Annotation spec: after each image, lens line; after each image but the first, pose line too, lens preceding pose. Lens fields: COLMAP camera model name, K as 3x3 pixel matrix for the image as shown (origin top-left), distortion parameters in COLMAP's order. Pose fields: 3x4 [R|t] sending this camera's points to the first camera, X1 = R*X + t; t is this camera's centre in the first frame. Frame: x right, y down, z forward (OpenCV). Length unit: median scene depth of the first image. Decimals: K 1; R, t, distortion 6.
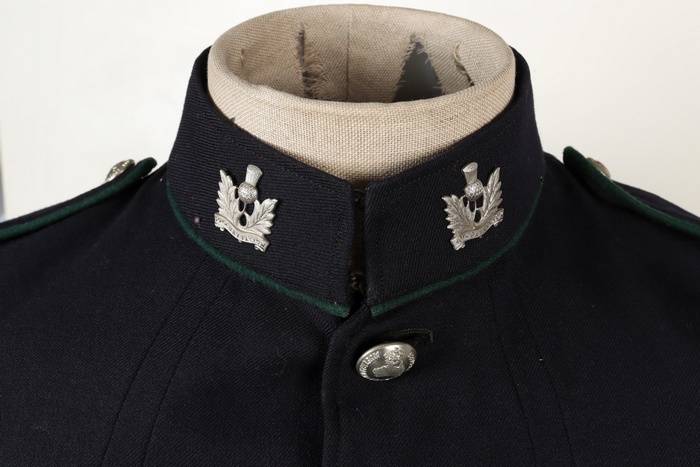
lens RADIAL K [[584.2, 0, 331.9], [0, 584.2, 228.4], [0, 0, 1]] dist [0.048031, -0.002614]
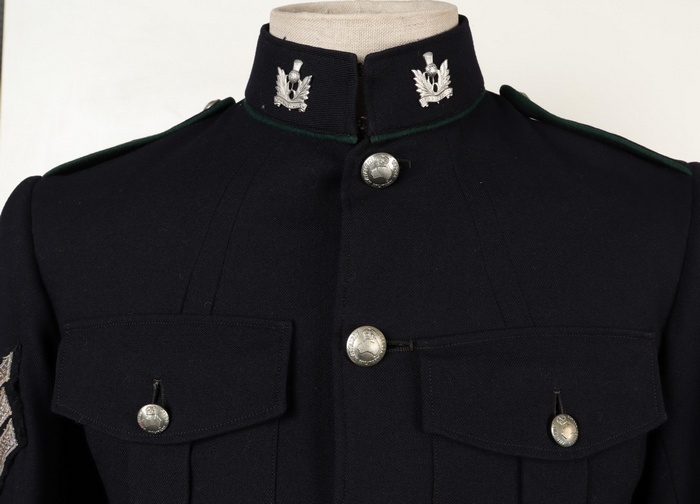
lens RADIAL K [[505.1, 0, 349.2], [0, 505.1, 253.9], [0, 0, 1]] dist [-0.005724, 0.009328]
pose [[0.999526, -0.019642, -0.023710, 0.033756], [0.016034, 0.989476, -0.143808, 0.638190], [0.026285, 0.143360, 0.989321, -0.330761]]
